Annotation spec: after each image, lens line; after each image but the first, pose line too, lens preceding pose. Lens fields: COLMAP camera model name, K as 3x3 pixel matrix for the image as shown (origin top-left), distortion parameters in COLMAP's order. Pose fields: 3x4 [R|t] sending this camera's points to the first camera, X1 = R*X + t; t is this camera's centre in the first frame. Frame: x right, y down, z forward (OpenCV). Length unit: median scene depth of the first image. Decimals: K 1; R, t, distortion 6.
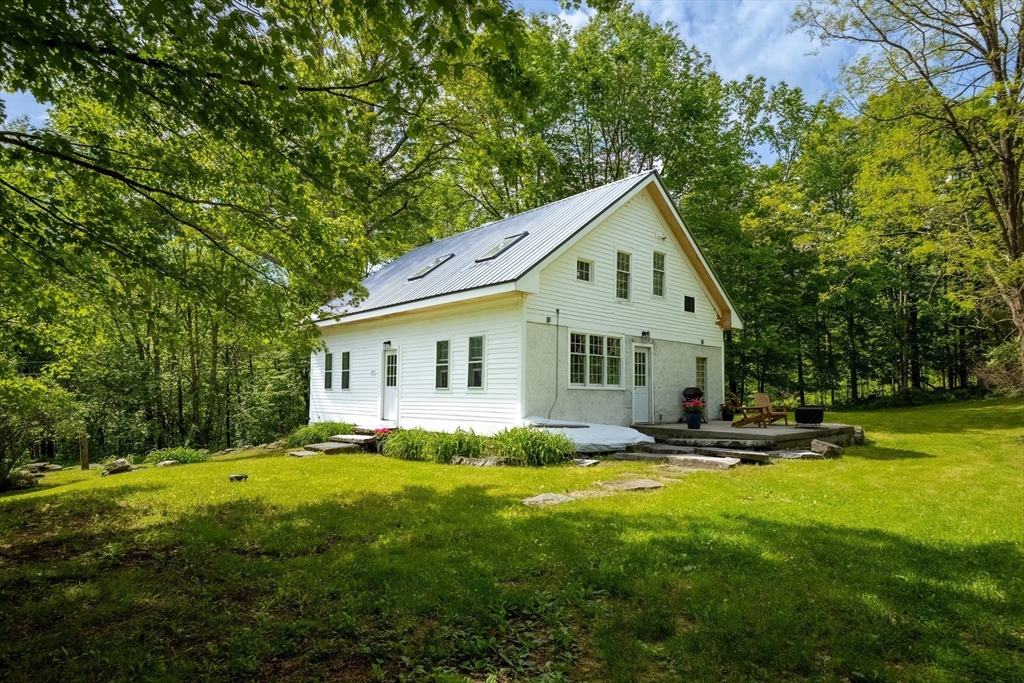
lens RADIAL K [[570.7, 0, 511.5], [0, 570.7, 343.7], [0, 0, 1]] dist [-0.000681, -0.000008]
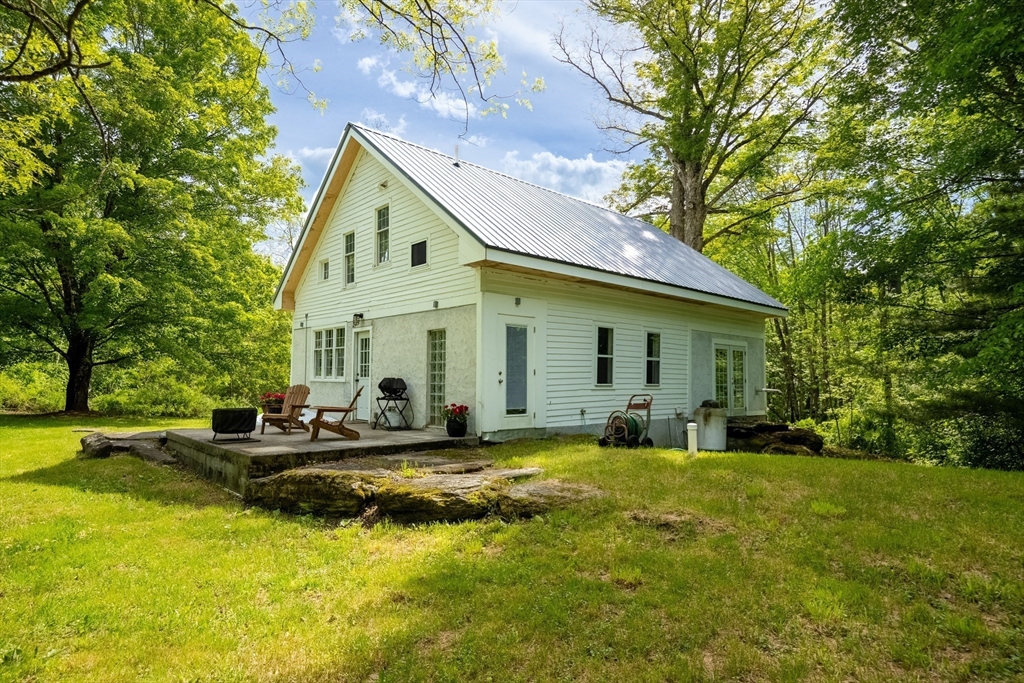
lens RADIAL K [[570.7, 0, 511.7], [0, 570.7, 342.3], [0, 0, 1]] dist [-0.000681, -0.000008]
pose [[-0.019790, -0.077017, -0.996833, 0.803725], [0.070953, 0.994407, -0.078238, 0.077969], [0.997283, -0.072277, -0.014214, 0.922603]]
